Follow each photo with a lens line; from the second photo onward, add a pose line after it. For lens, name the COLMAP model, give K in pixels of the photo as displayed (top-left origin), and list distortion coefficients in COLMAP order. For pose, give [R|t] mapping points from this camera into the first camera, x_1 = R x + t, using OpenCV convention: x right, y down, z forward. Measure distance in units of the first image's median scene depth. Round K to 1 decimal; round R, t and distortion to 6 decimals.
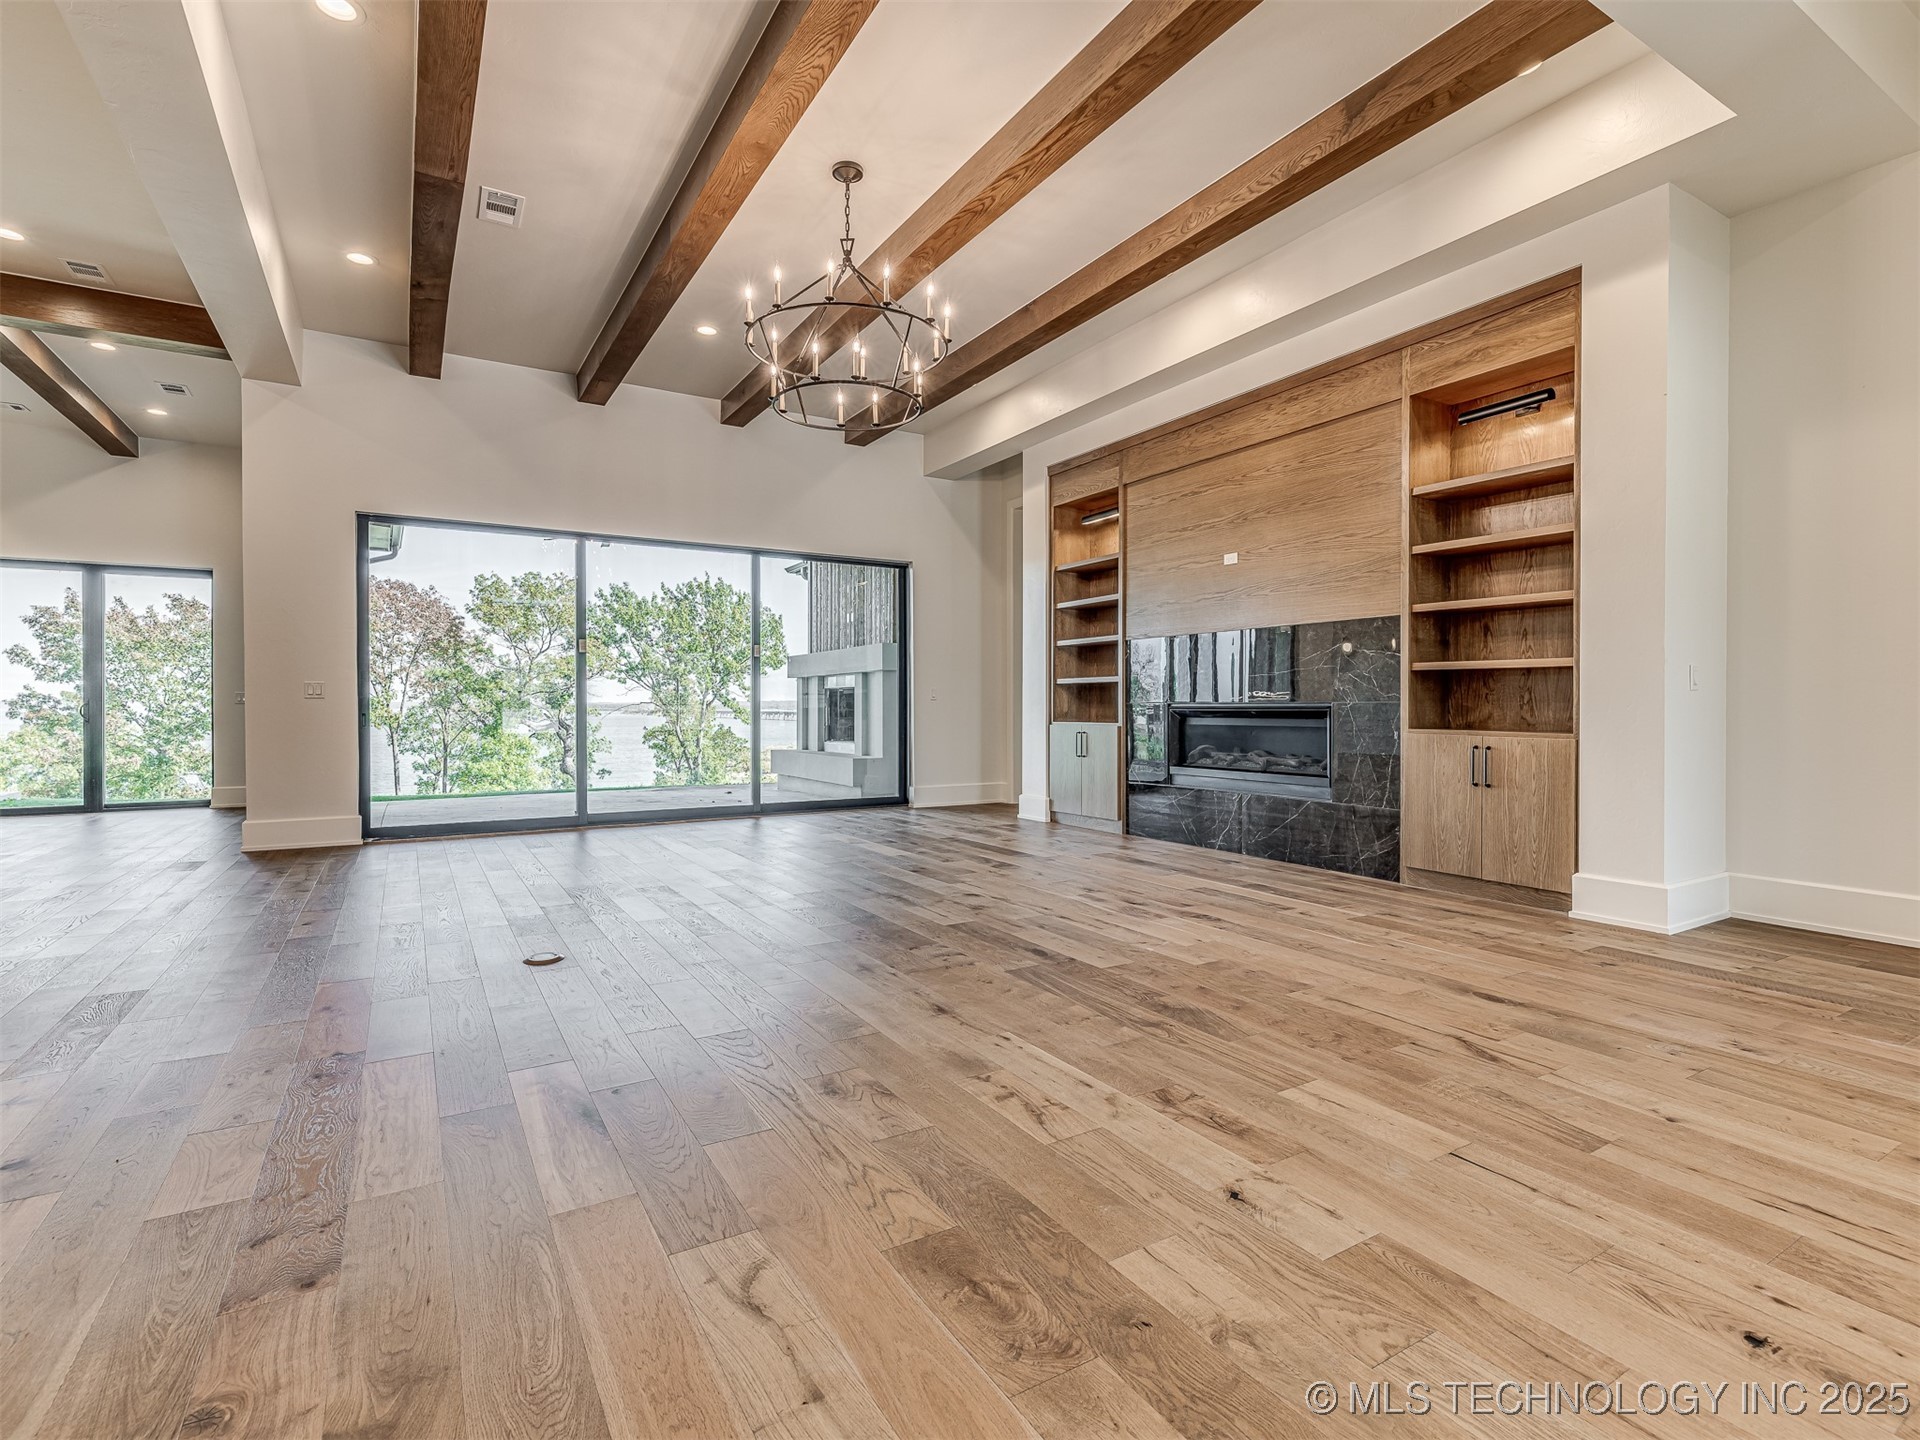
lens RADIAL K [[919.1, 0, 960.9], [0, 919.1, 727.1], [0, 0, 1]] dist [-0.064955, 0.024950]
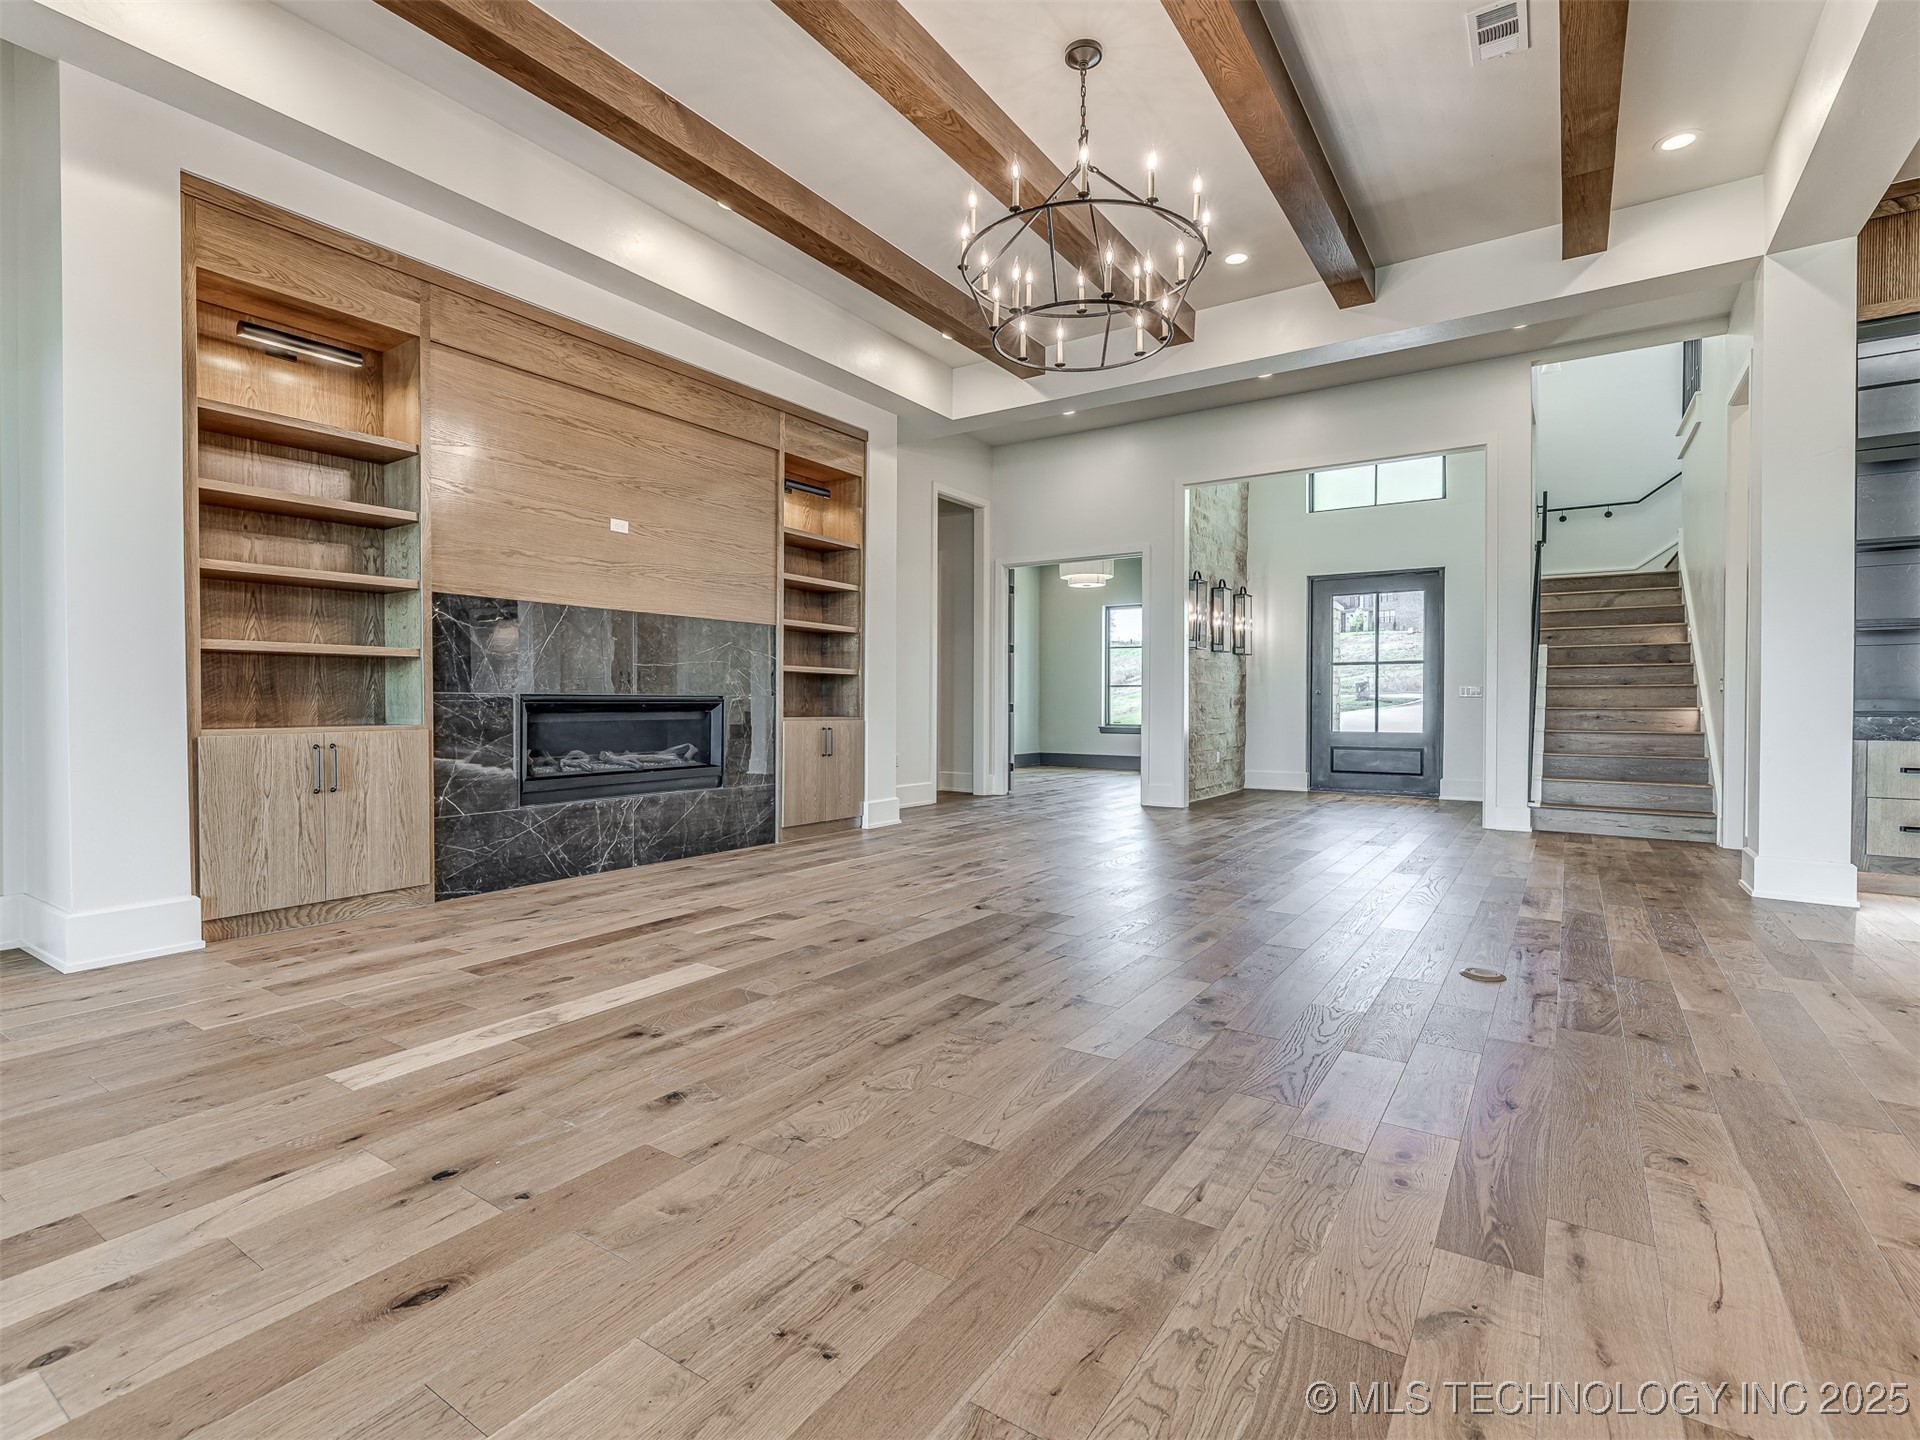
lens RADIAL K [[922.6, 0, 956.5], [0, 922.6, 719.3], [0, 0, 1]] dist [-0.000986, 0.001131]
pose [[-0.432162, -0.014843, 0.901674, -0.749946], [0.017662, 0.999533, 0.024919, -0.022859], [-0.901623, 0.026694, -0.431698, 1.310135]]
